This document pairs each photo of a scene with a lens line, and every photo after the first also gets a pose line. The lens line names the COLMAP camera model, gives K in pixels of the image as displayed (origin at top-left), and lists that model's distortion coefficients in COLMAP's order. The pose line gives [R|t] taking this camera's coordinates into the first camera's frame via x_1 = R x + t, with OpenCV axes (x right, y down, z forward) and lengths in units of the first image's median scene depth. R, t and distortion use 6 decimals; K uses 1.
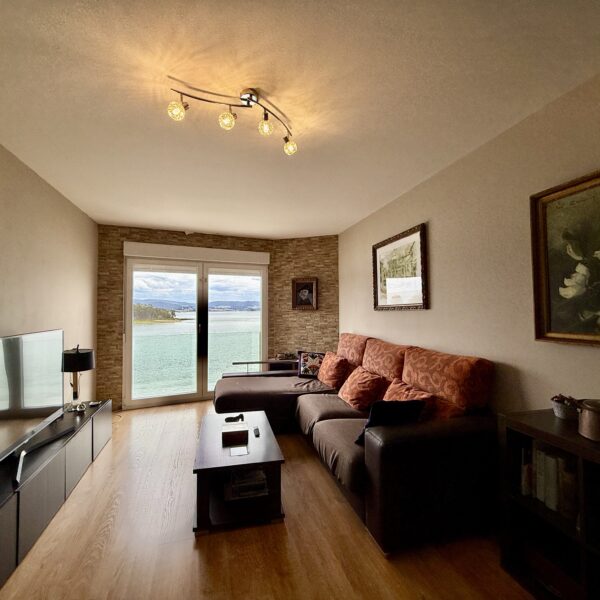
lens RADIAL K [[318.2, 0, 298.0], [0, 318.2, 300.7], [0, 0, 1]] dist [-0.000444, -0.000253]
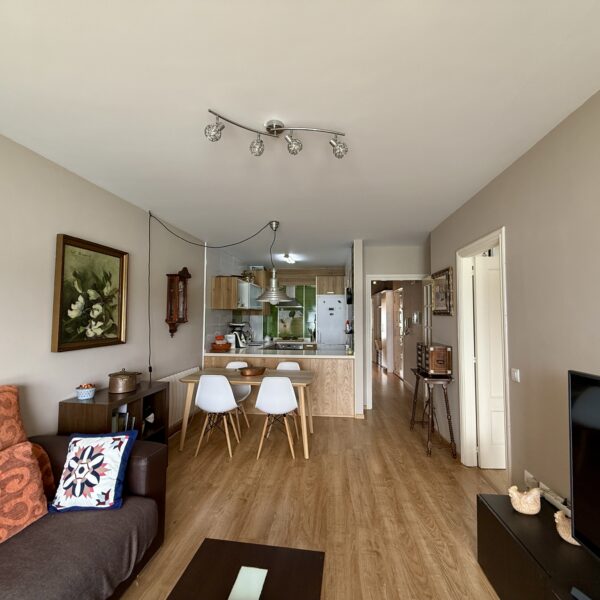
lens RADIAL K [[318.2, 0, 298.0], [0, 318.2, 300.7], [0, 0, 1]] dist [-0.000444, -0.000253]
pose [[-0.925042, 0.018292, 0.379425, -0.243563], [-0.011841, 0.996966, -0.076930, 0.004879], [-0.379681, -0.075656, -0.922019, 0.757696]]
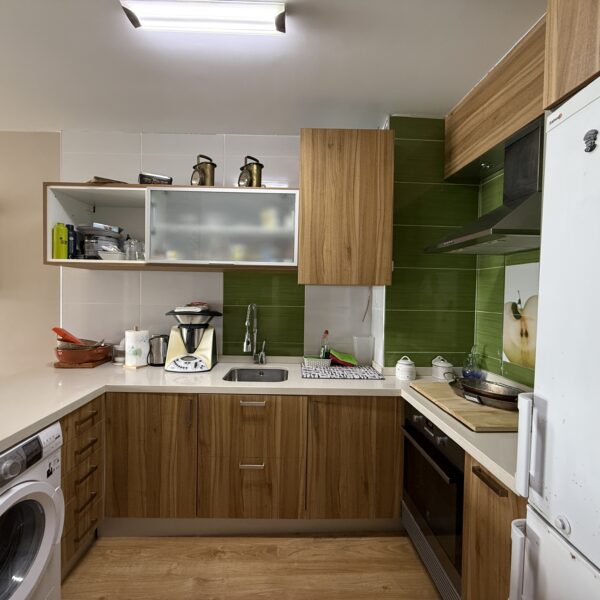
lens RADIAL K [[318.2, 0, 298.0], [0, 318.2, 300.7], [0, 0, 1]] dist [-0.000444, -0.000253]
pose [[0.241776, -0.017347, 0.970177, 0.042558], [-0.044576, 0.998586, 0.028964, -0.029457], [-0.969308, -0.050250, 0.240661, -0.646900]]
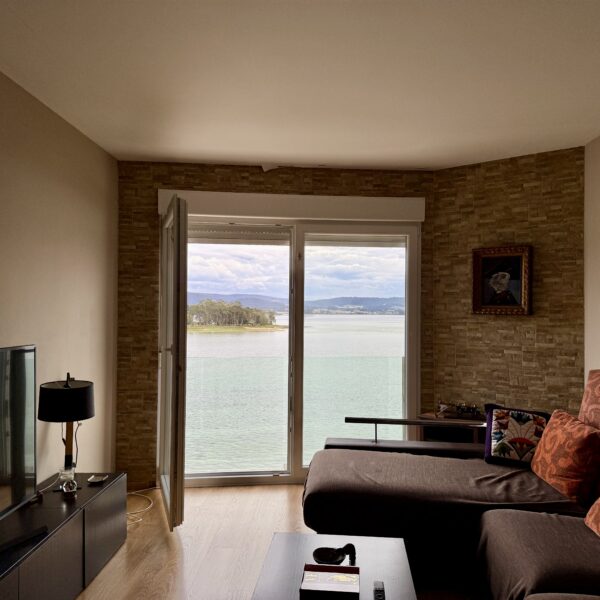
lens RADIAL K [[554.7, 0, 295.2], [0, 554.7, 305.7], [0, 0, 1]] dist [0.138597, -0.255393]
pose [[0.945344, 0.007498, -0.325987, 0.004943], [-0.002022, 0.999851, 0.017132, 0.001931], [0.326067, -0.015537, 0.945219, 0.137991]]
